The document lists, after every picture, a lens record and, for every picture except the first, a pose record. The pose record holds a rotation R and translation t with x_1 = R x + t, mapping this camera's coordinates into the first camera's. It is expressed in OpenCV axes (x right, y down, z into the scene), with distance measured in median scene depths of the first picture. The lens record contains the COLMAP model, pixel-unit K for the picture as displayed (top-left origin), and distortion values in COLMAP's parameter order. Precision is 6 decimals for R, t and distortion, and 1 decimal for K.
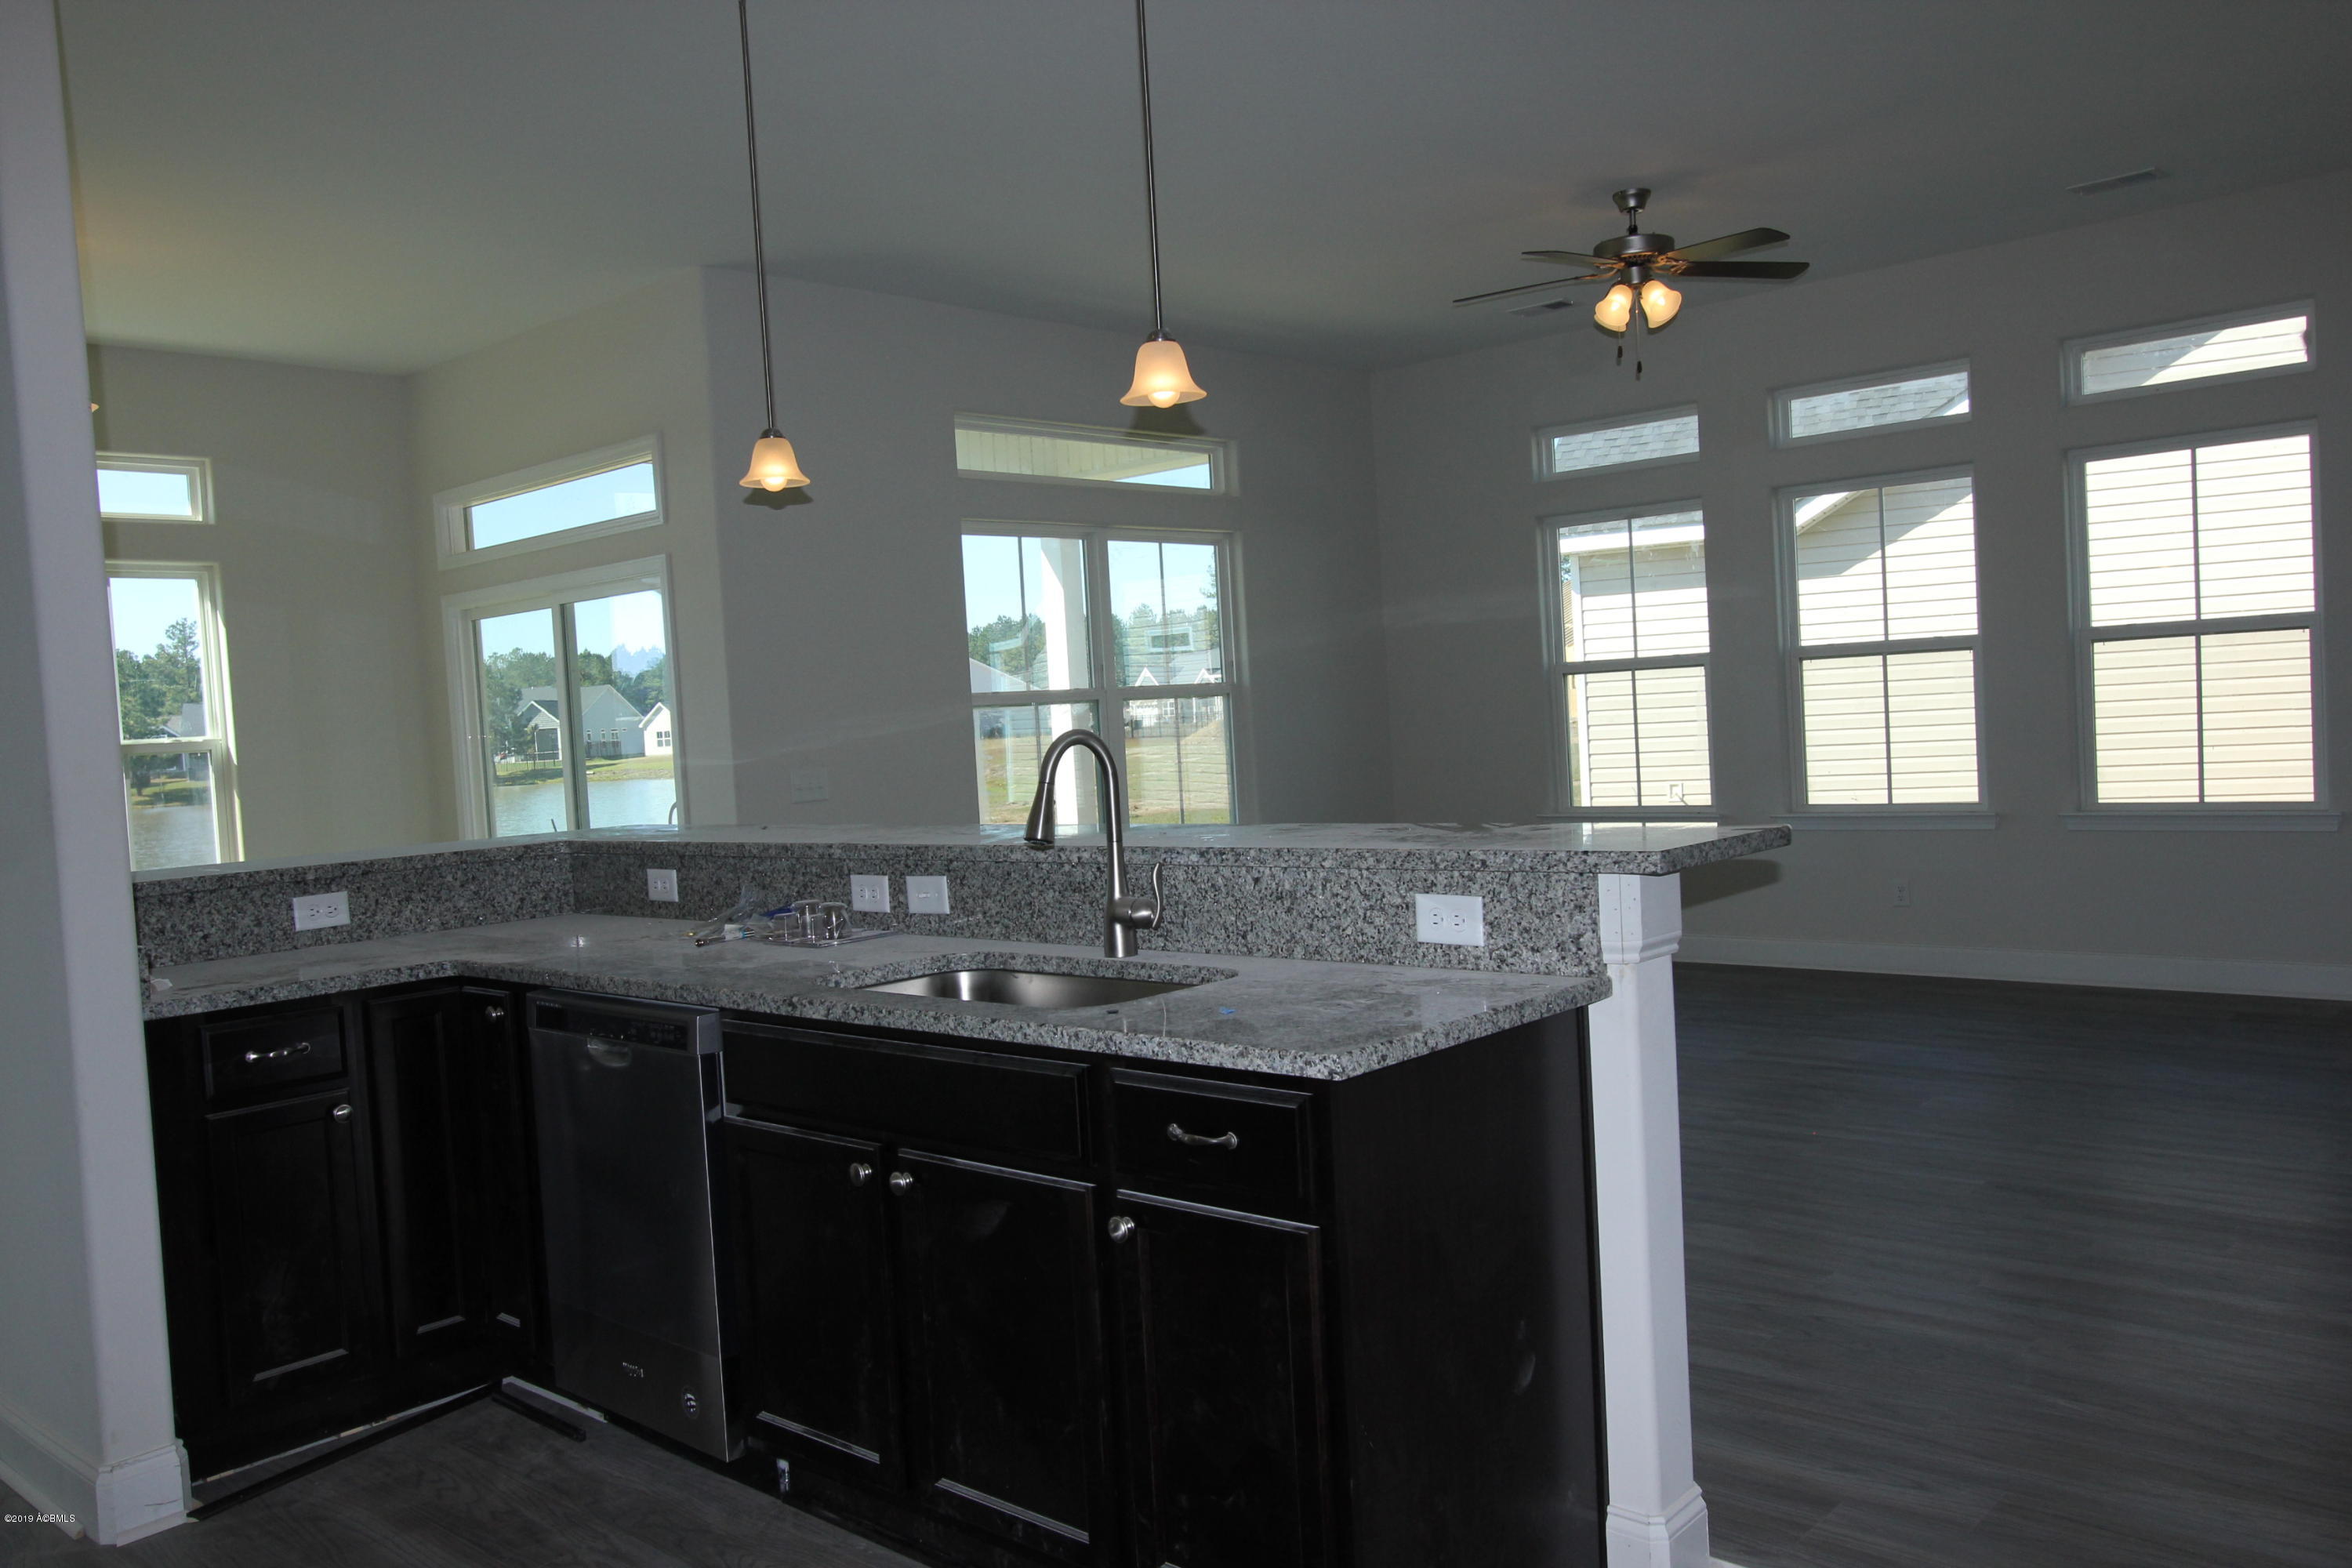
lens RADIAL K [[1862.6, 0, 1185.2], [0, 1862.6, 775.4], [0, 0, 1]] dist [0.009446, 0.015342]
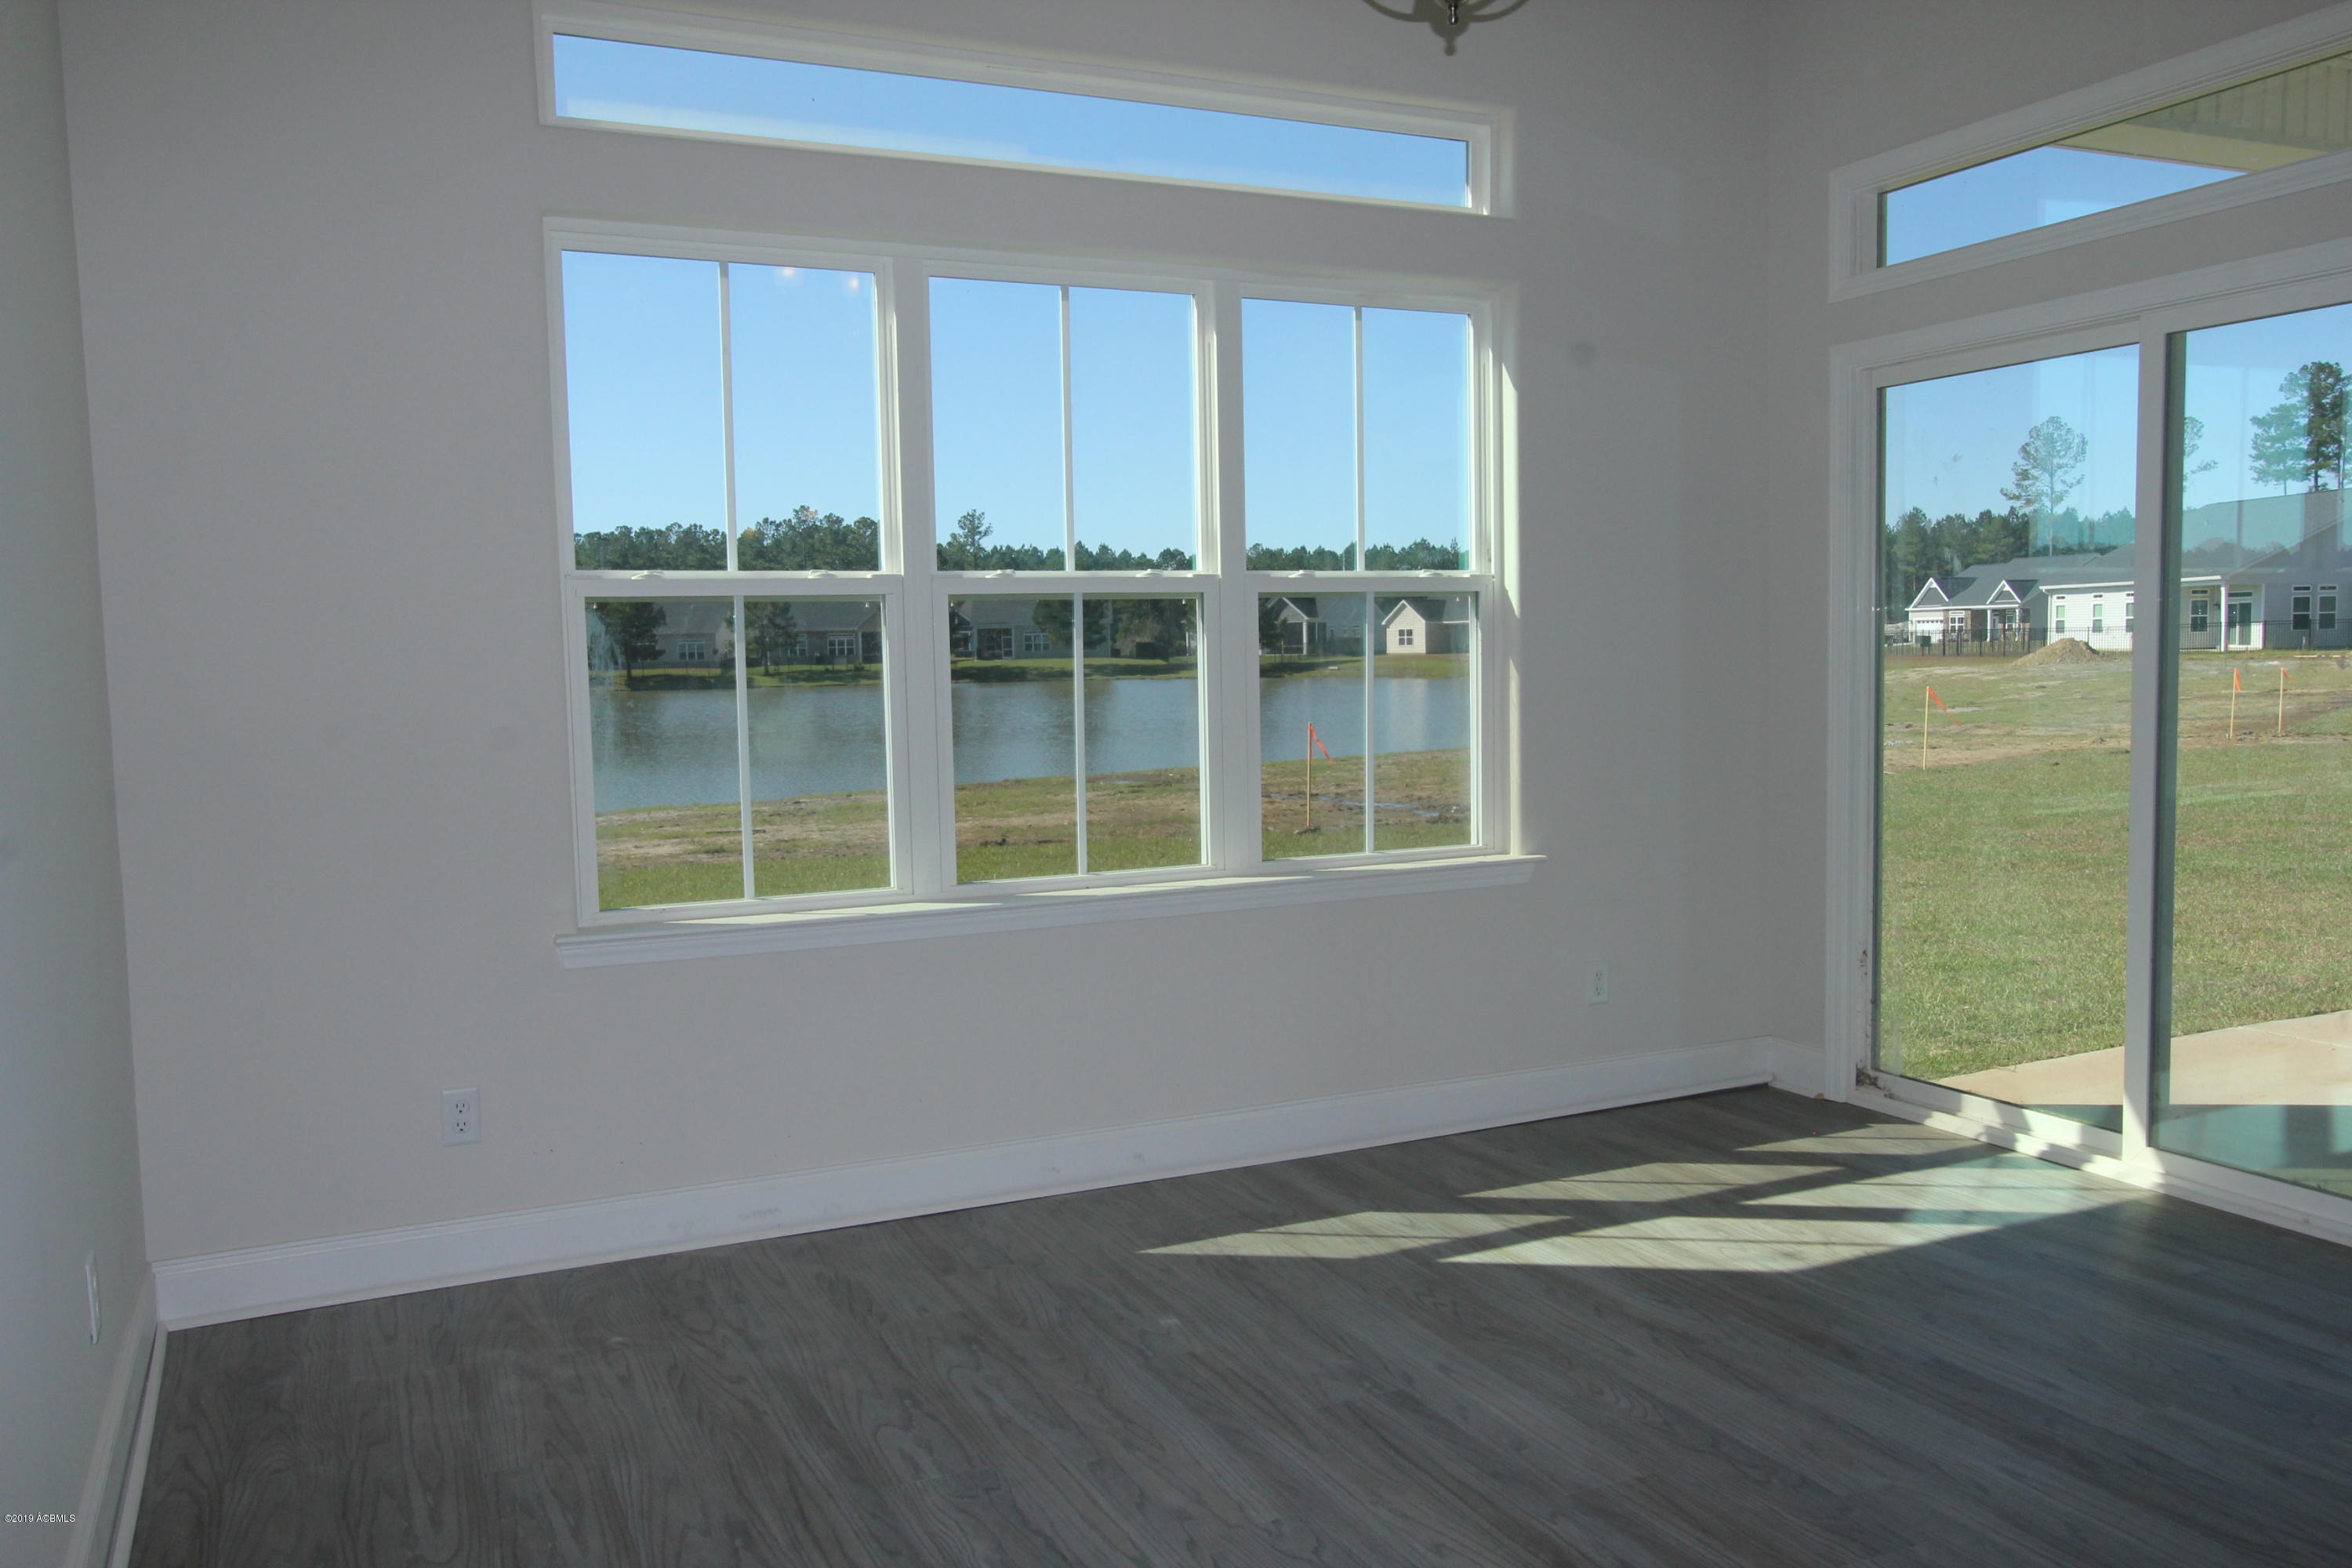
lens RADIAL K [[1862.6, 0, 1168.8], [0, 1862.6, 788.7], [0, 0, 1]] dist [0.009446, 0.015342]
pose [[0.930570, 0.065987, -0.360119, -0.389627], [-0.045363, 0.996825, 0.065436, 0.015792], [0.363294, -0.044557, 0.930609, 0.381705]]
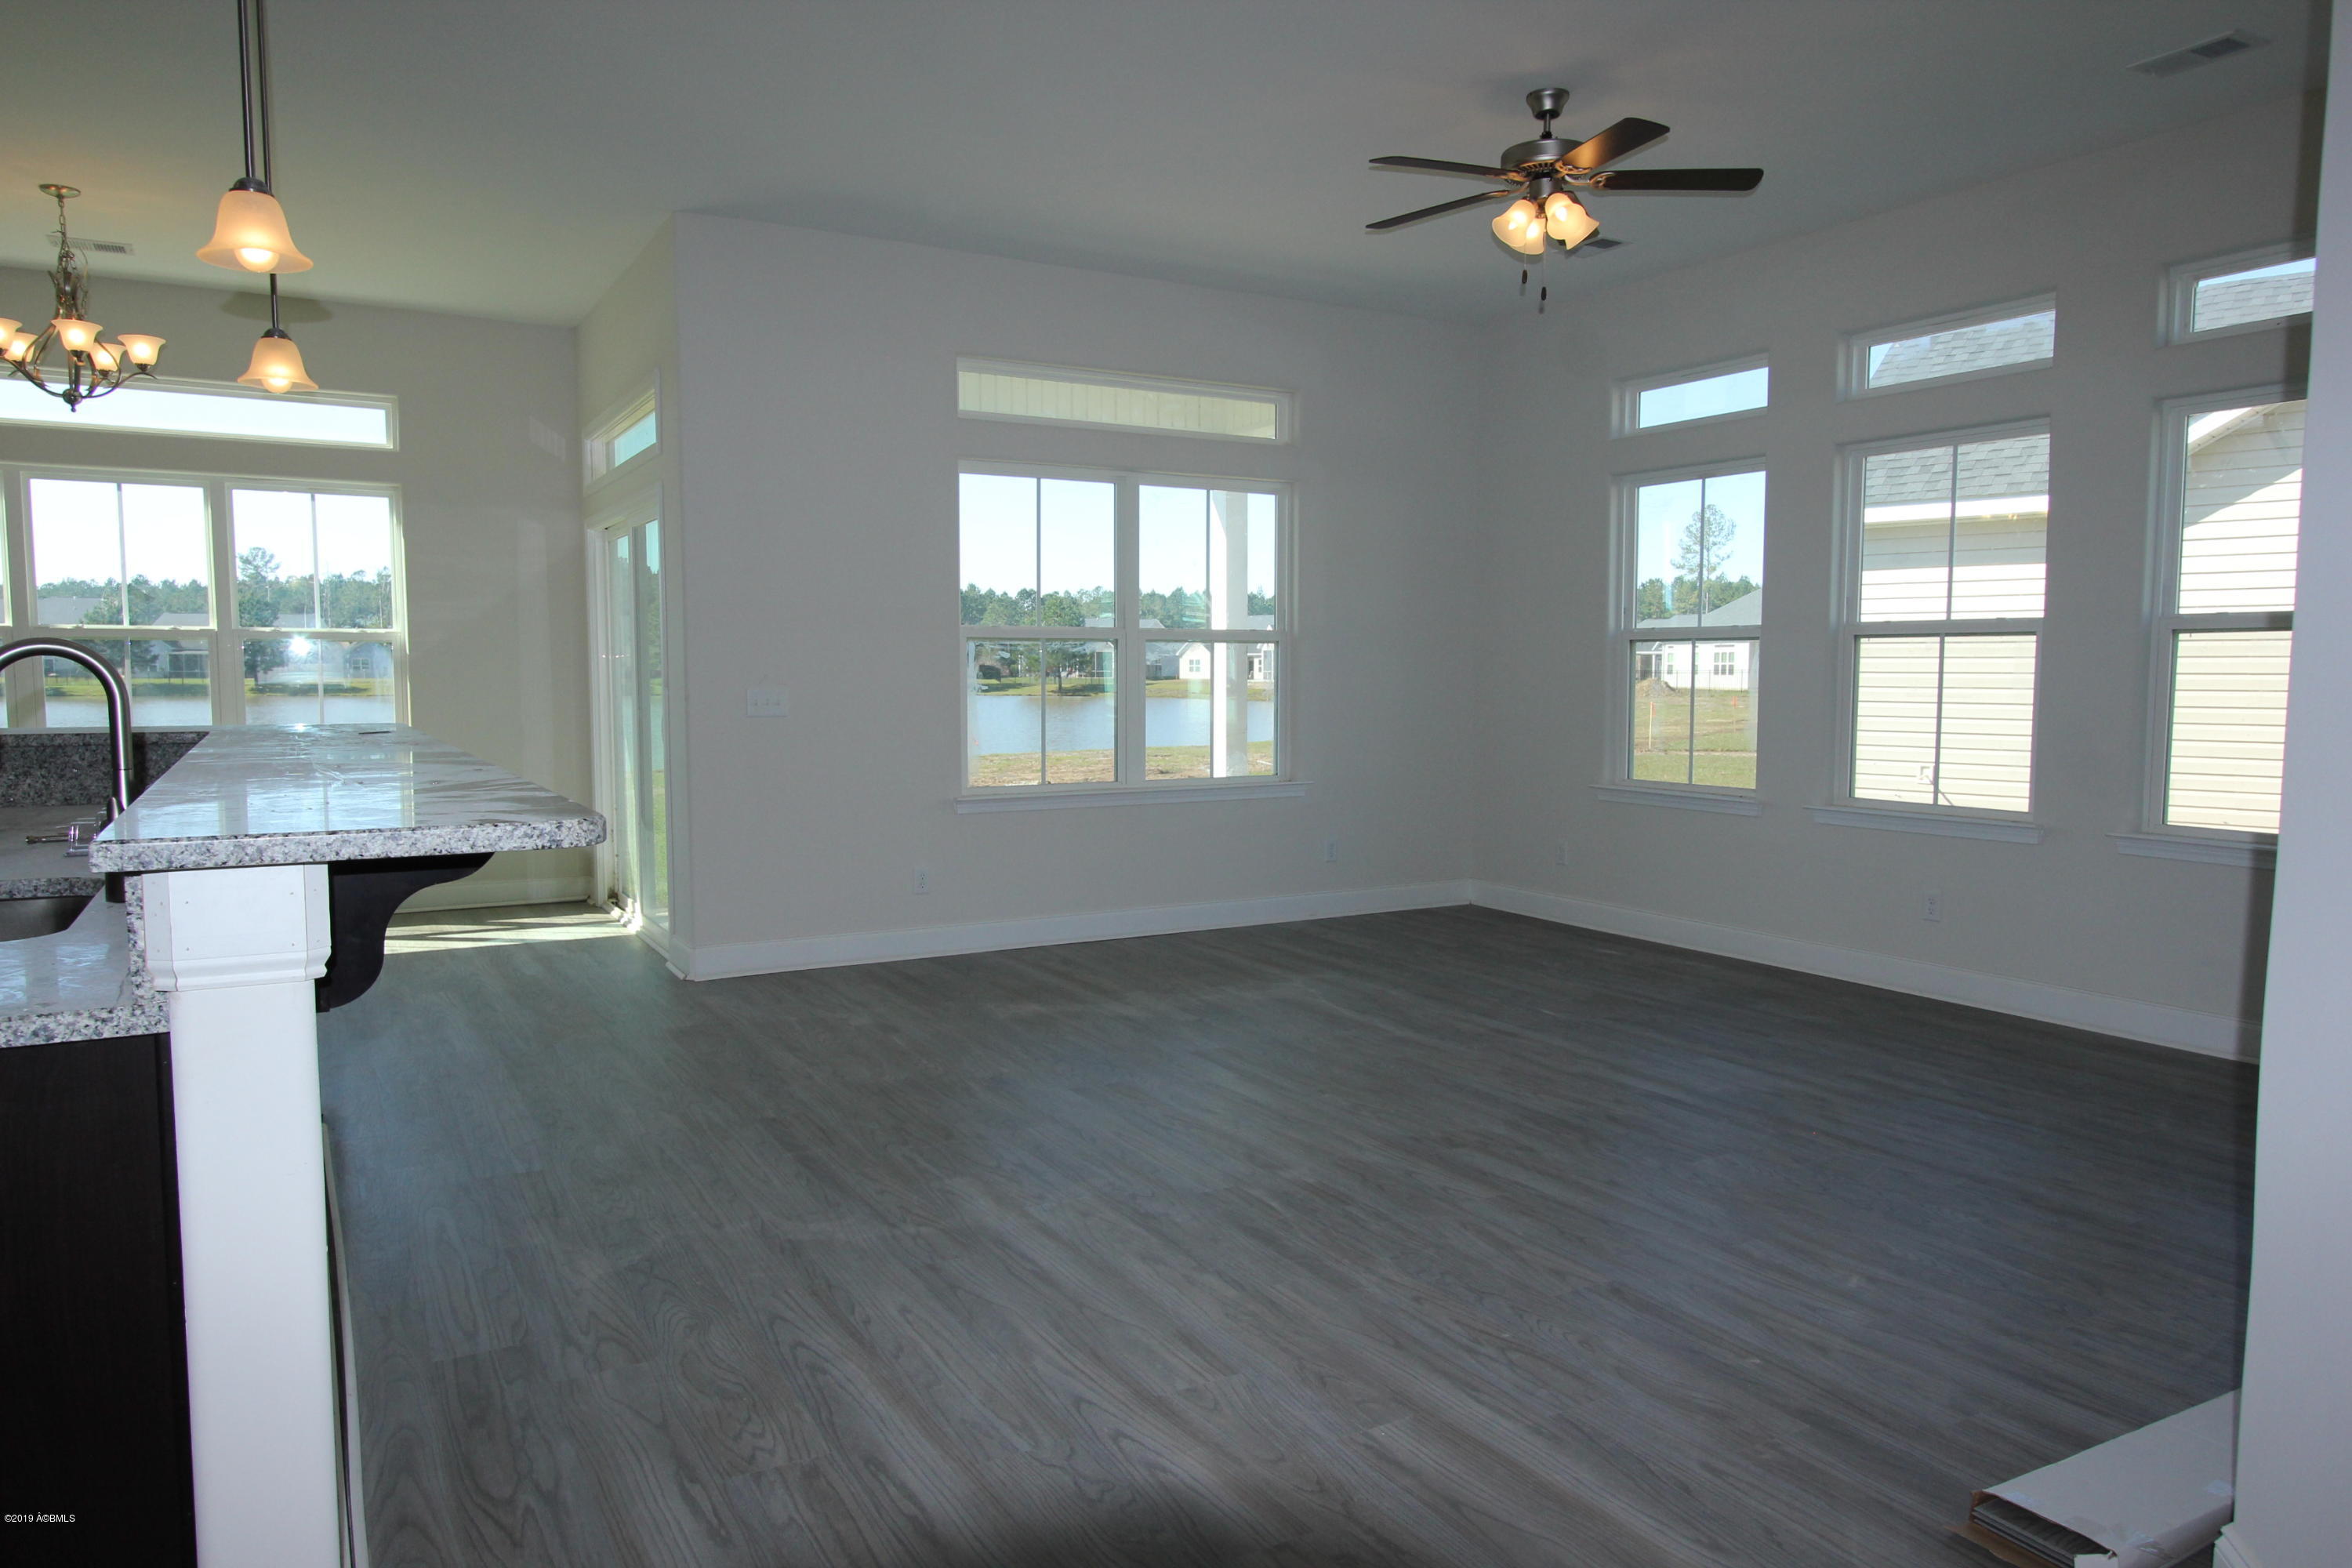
lens RADIAL K [[1574.1, 0, 1167.9], [0, 1574.1, 798.1], [0, 0, 1]] dist [0.005491, -0.008381]
pose [[0.948622, 0.084760, -0.304849, 0.251849], [-0.067411, 0.995472, 0.067015, -0.013187], [0.309149, -0.043021, 0.950040, 0.169519]]
